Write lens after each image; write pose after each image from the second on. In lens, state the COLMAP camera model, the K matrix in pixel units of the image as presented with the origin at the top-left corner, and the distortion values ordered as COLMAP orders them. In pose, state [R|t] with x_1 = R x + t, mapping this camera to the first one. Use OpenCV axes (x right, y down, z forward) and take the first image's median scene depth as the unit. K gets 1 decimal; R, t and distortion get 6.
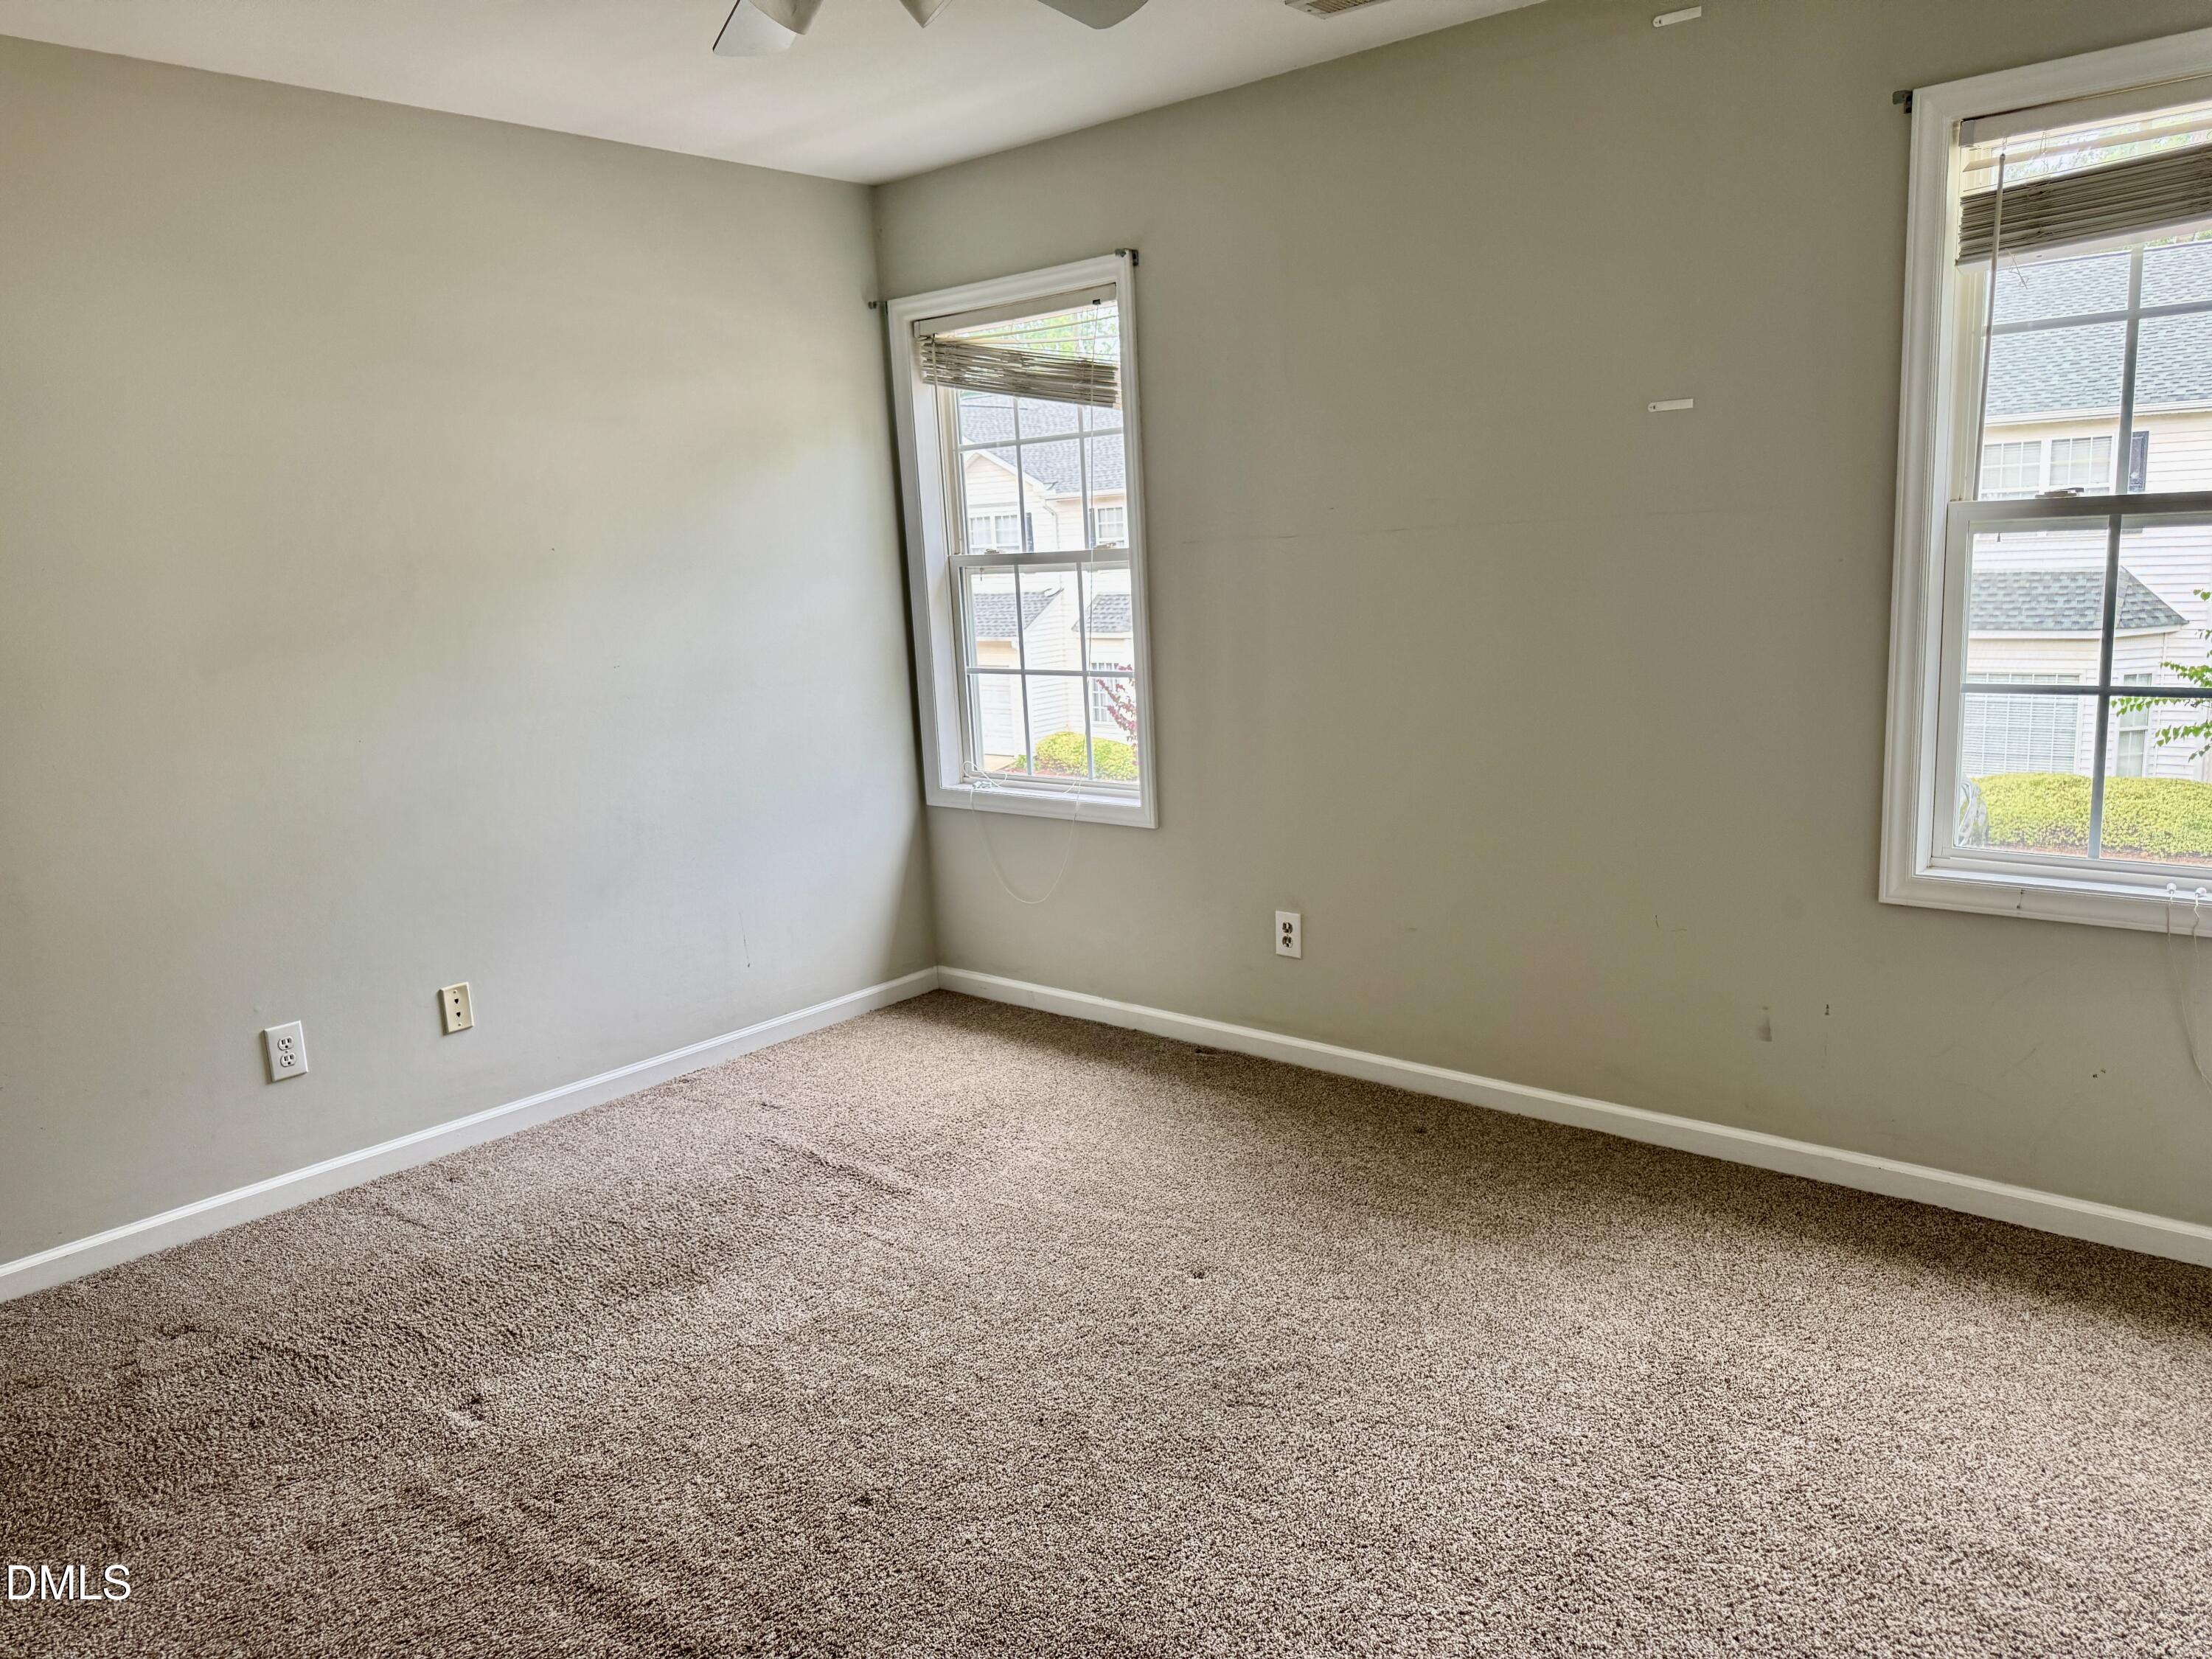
lens RADIAL K [[1572.5, 0, 1106.1], [0, 1572.5, 827.7], [0, 0, 1]] dist [0.104199, -0.147435]
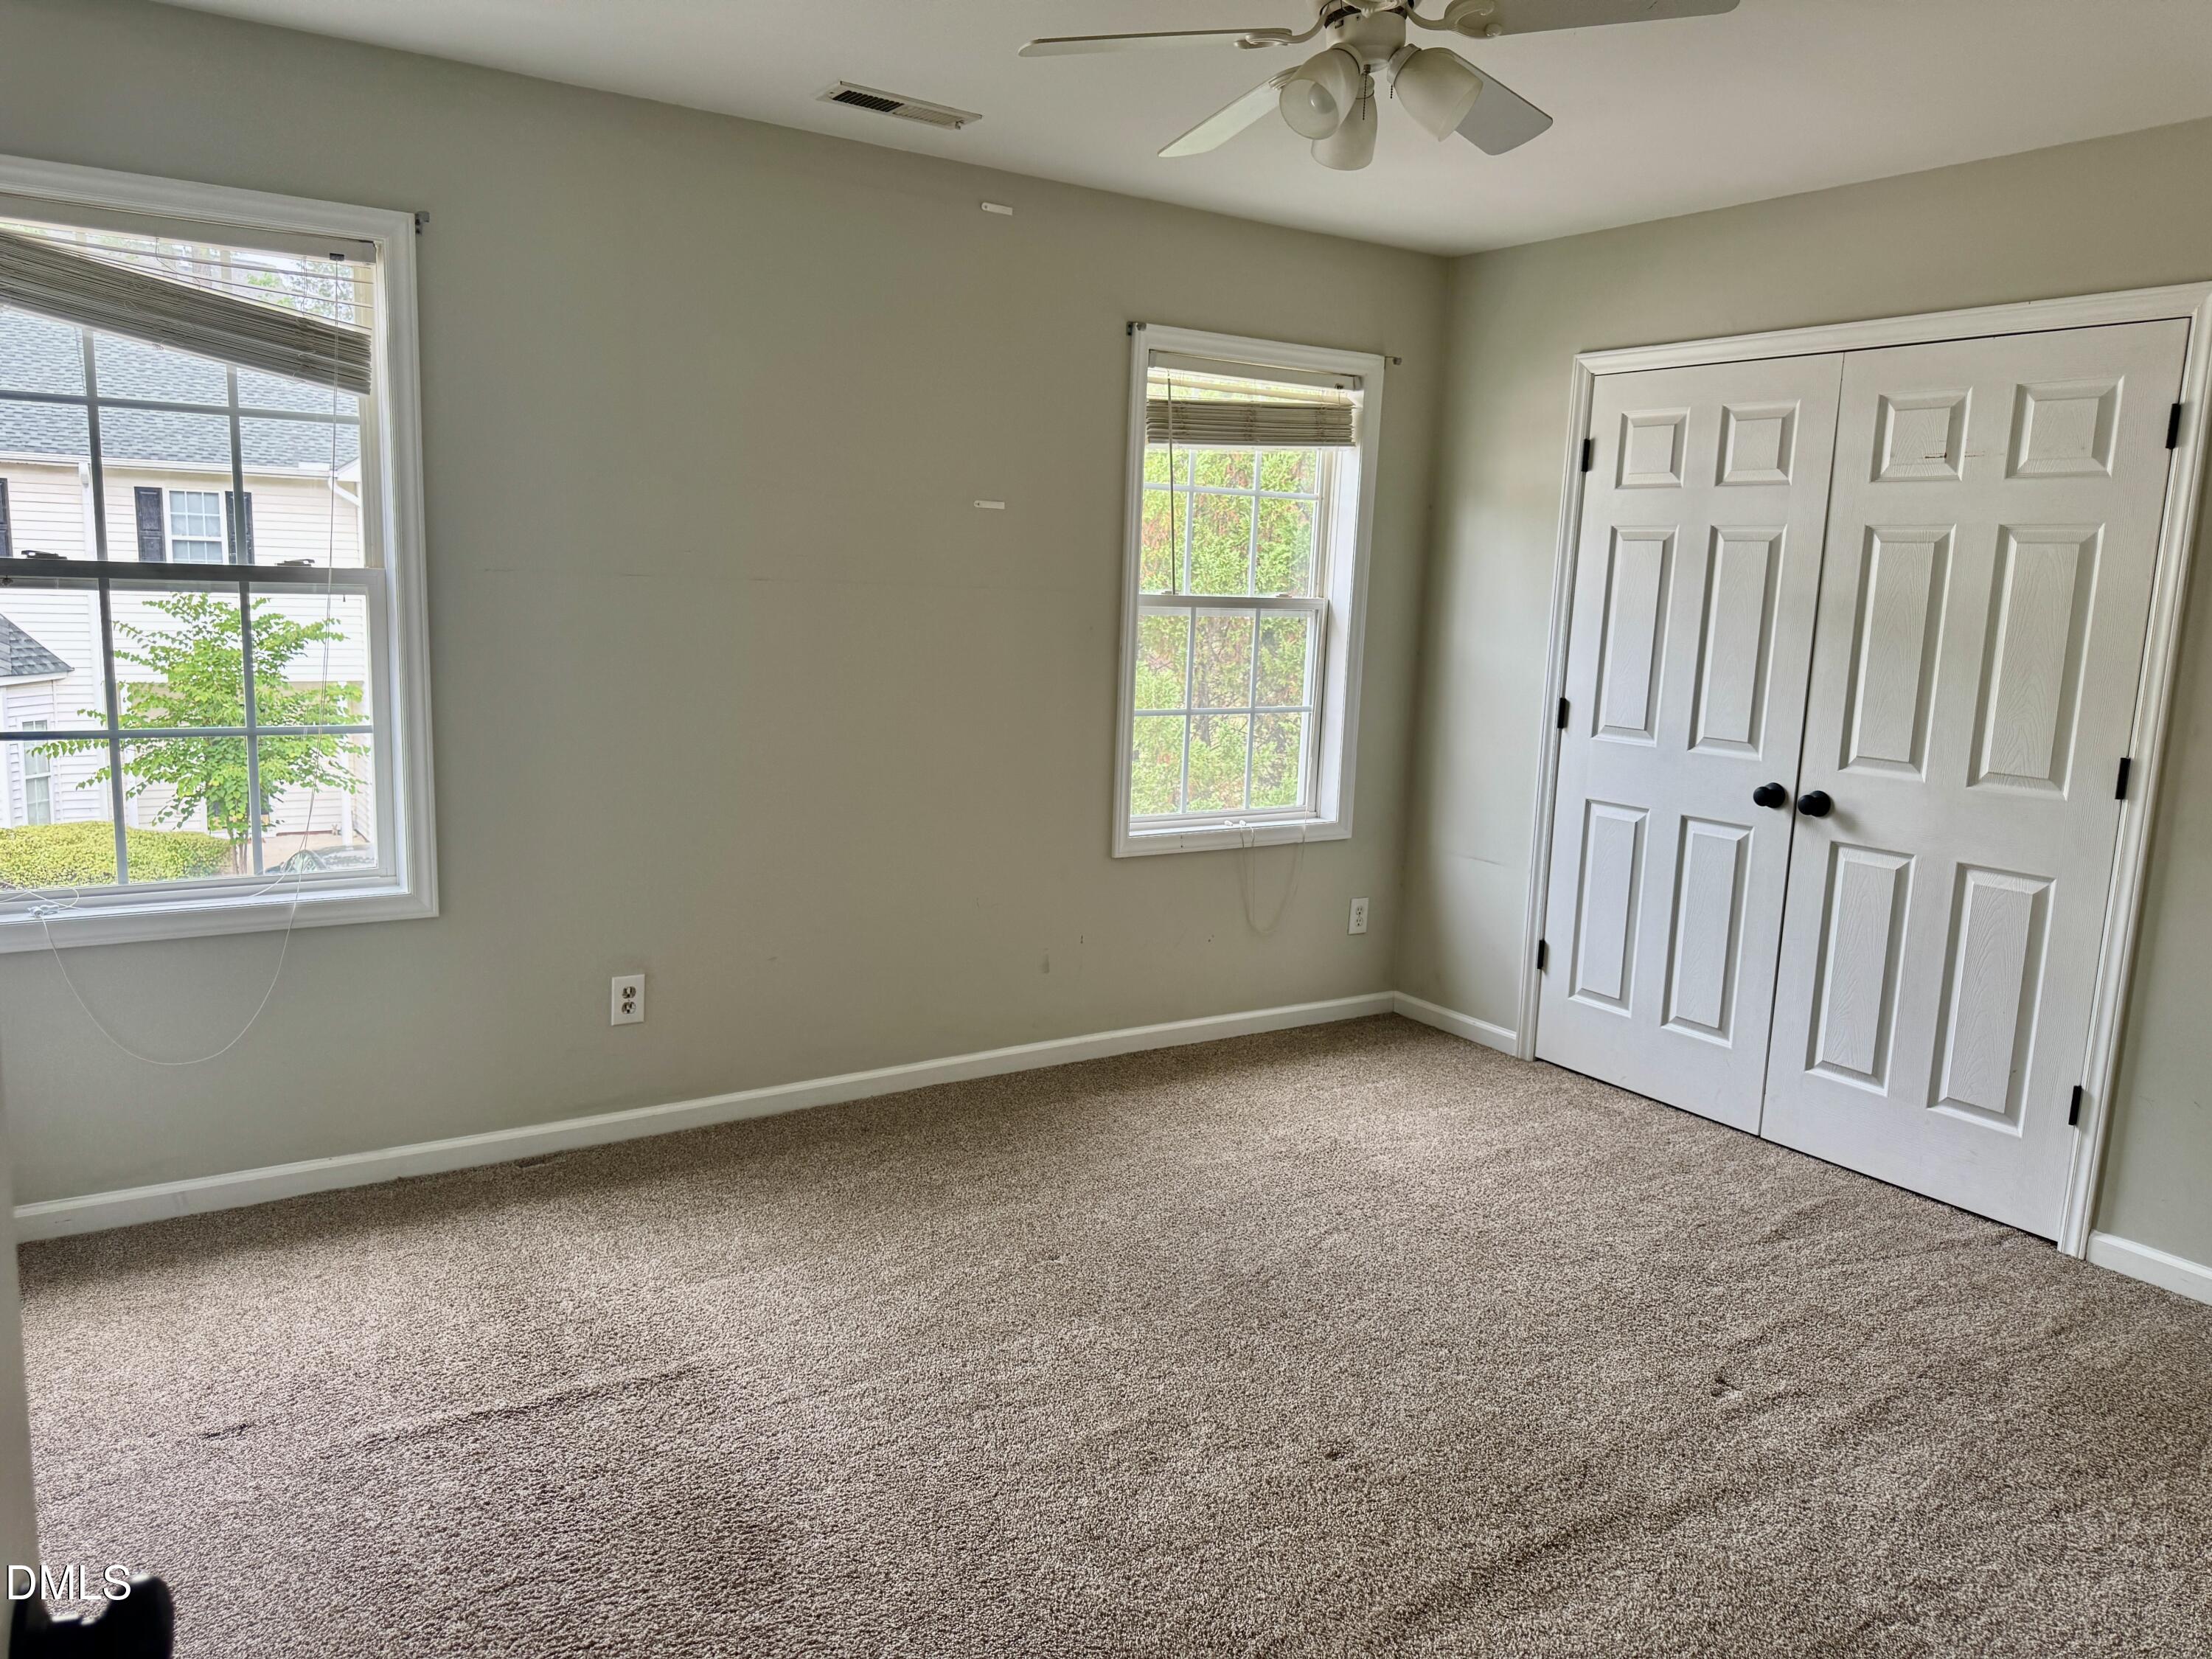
lens RADIAL K [[1572.5, 0, 1106.1], [0, 1572.5, 827.7], [0, 0, 1]] dist [0.104199, -0.147435]
pose [[0.253942, -0.094947, 0.962548, -0.709985], [0.123057, 0.990255, 0.065215, -0.059754], [-0.959359, 0.101887, 0.263151, 0.473106]]
